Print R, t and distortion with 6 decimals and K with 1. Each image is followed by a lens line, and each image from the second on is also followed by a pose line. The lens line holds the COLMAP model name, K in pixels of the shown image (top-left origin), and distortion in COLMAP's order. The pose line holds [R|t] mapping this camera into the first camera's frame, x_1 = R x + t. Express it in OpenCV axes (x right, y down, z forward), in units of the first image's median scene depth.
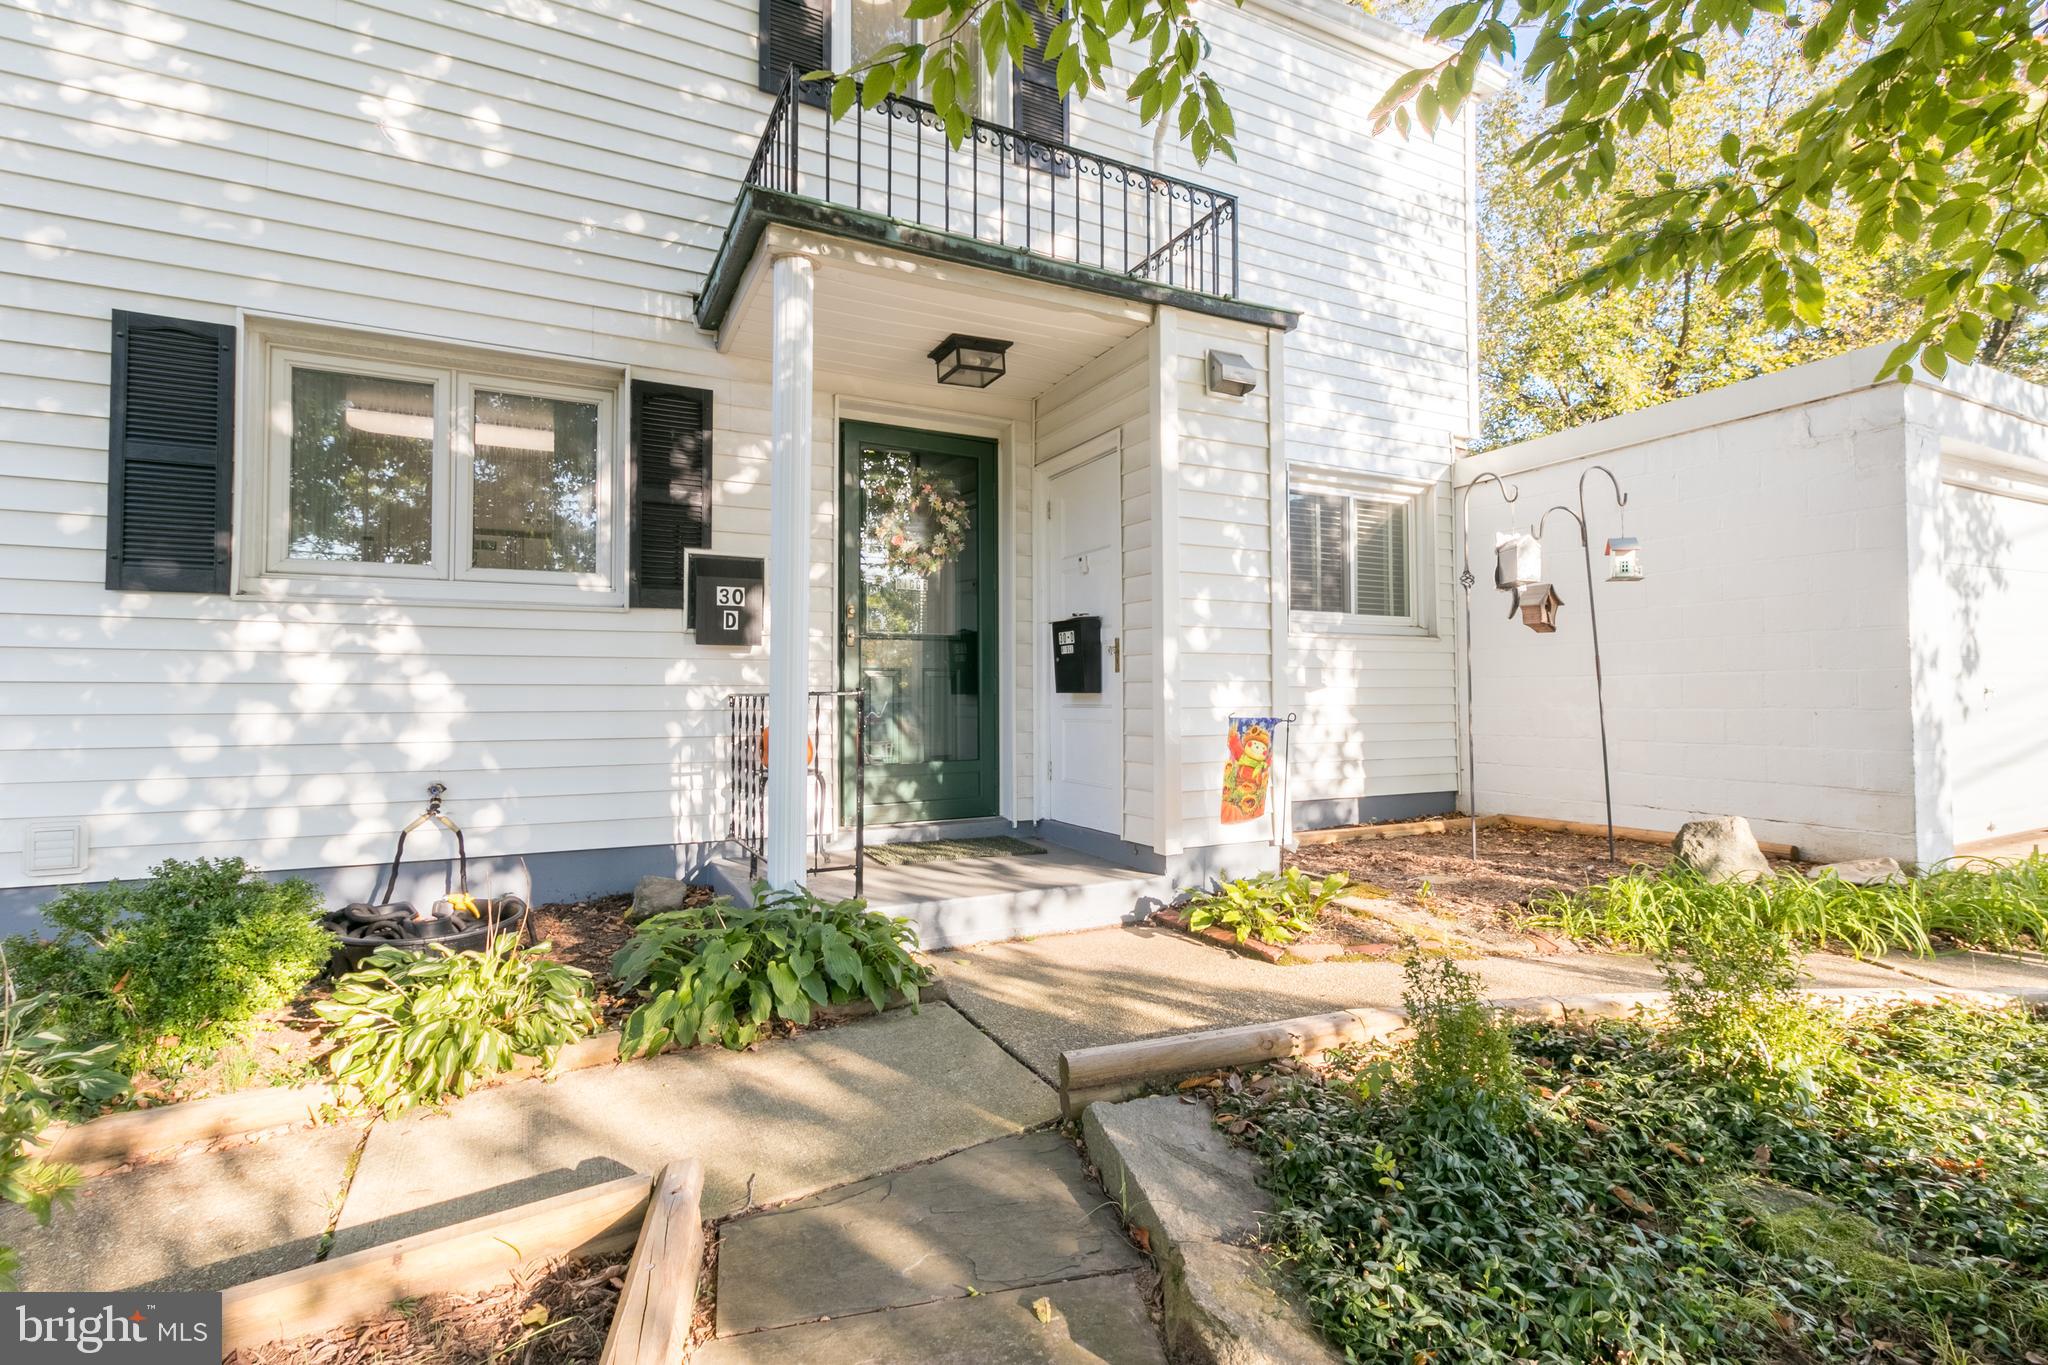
lens RADIAL K [[958.6, 0, 1021.2], [0, 958.6, 666.0], [0, 0, 1]] dist [0.005871, -0.000018]
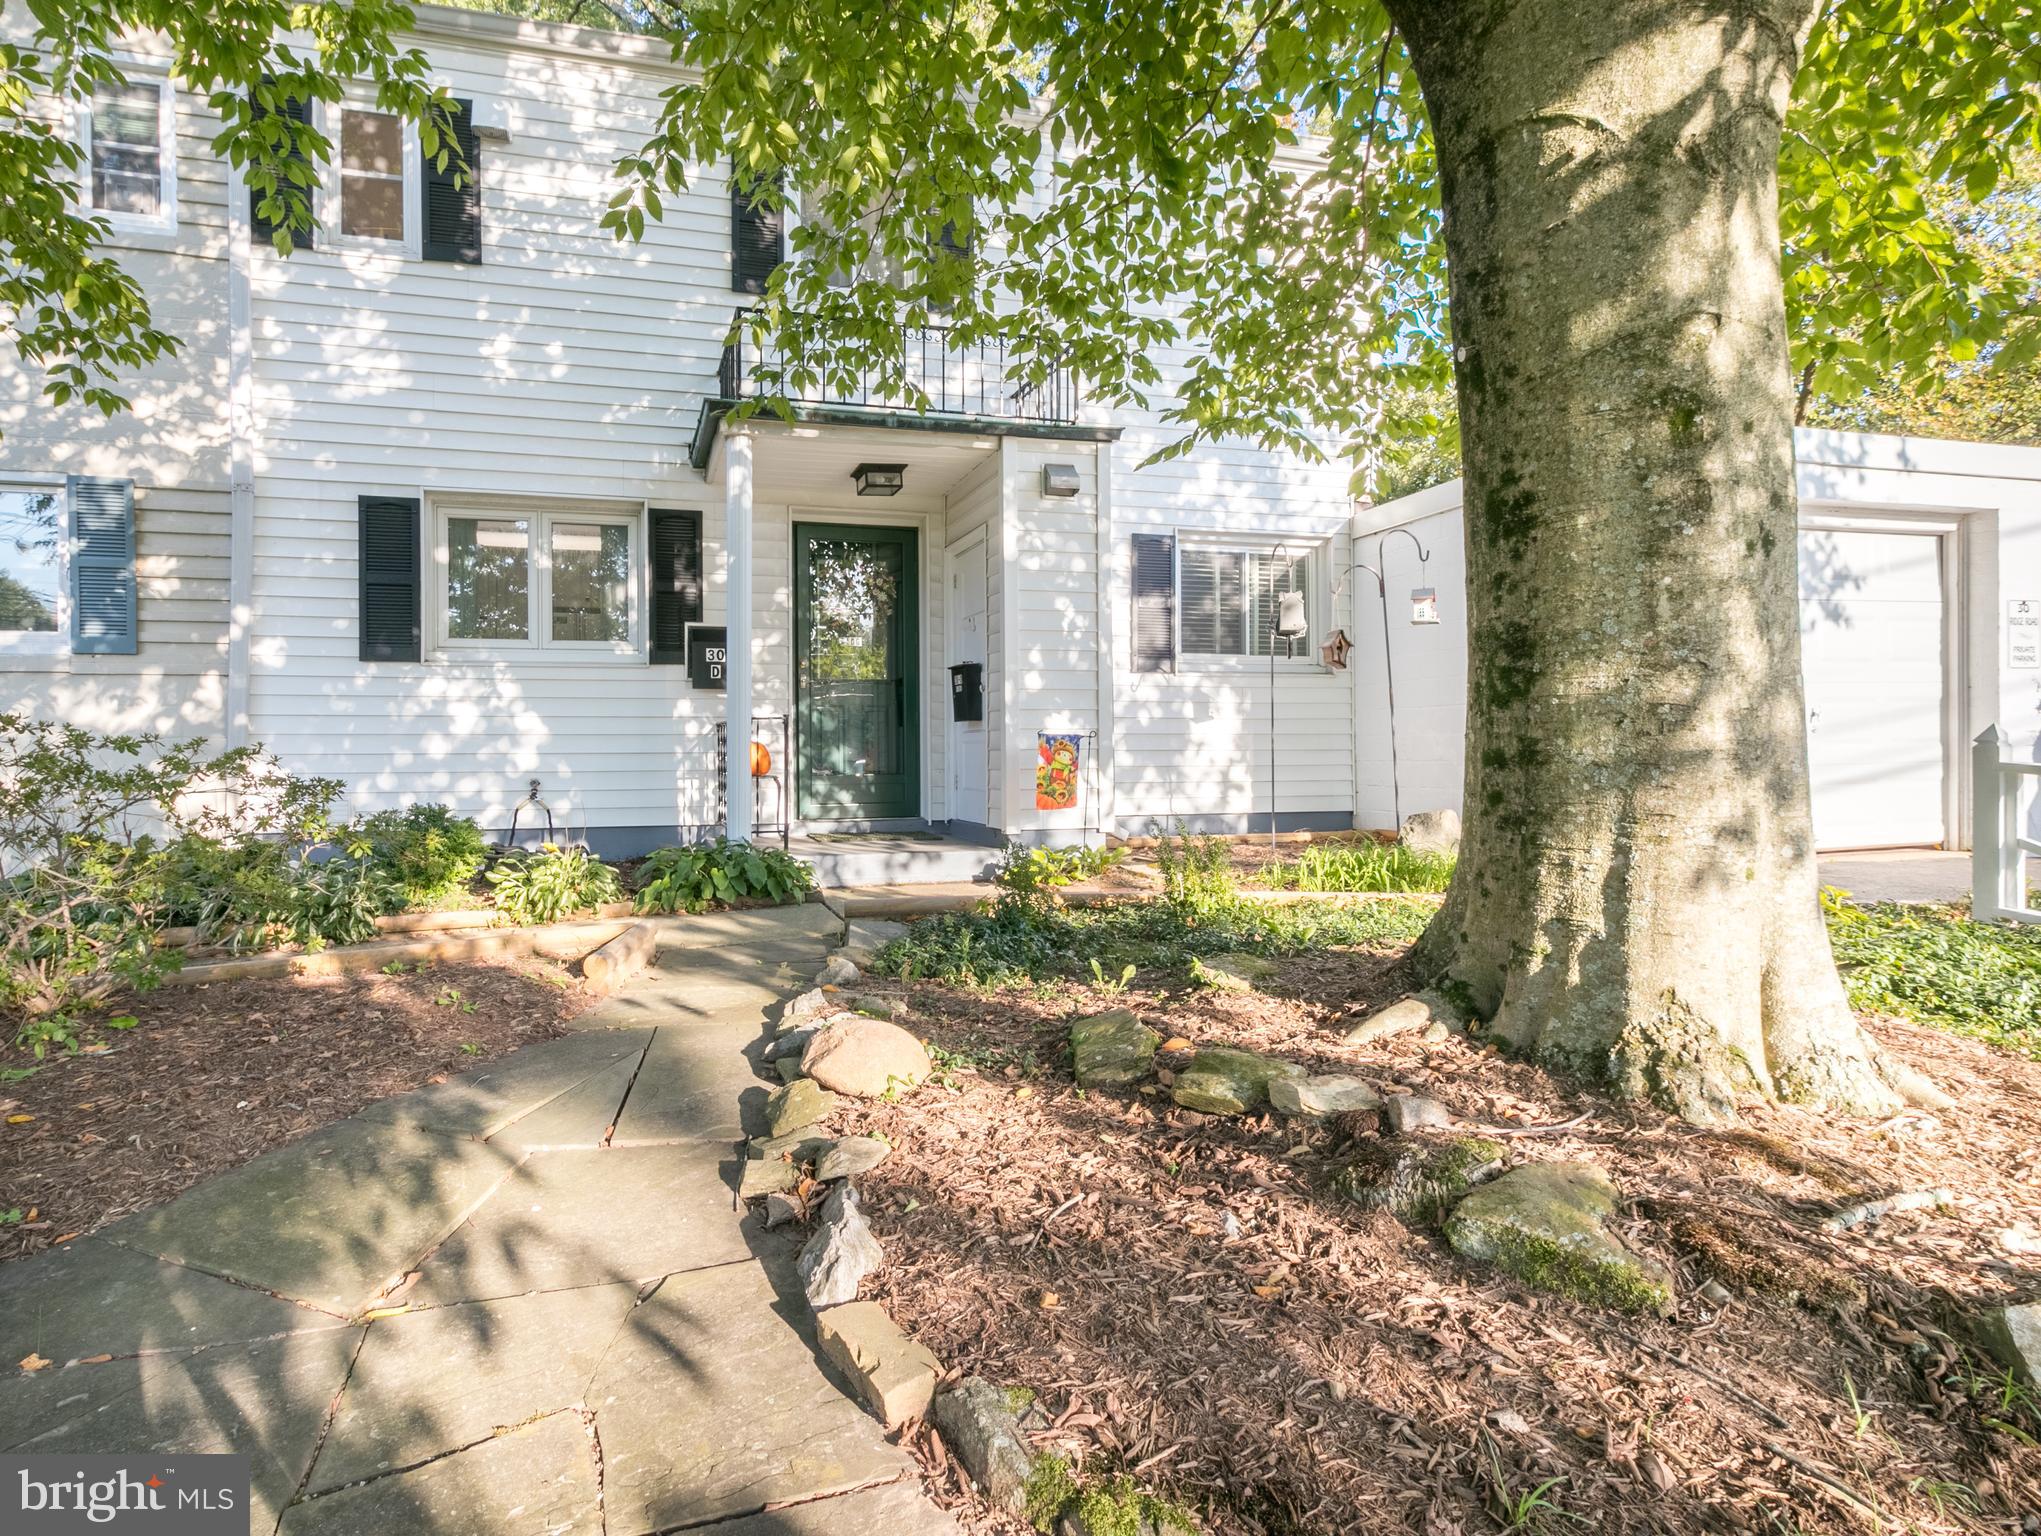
lens RADIAL K [[1642.8, 0, 1020.5], [0, 1642.8, 768.0], [0, 0, 1]] dist [0.039906, -0.001325]
pose [[0.973077, -0.005710, -0.230411, 0.721993], [0.010434, 0.999760, 0.019288, 0.054882], [0.230245, -0.021172, 0.972902, -1.321436]]
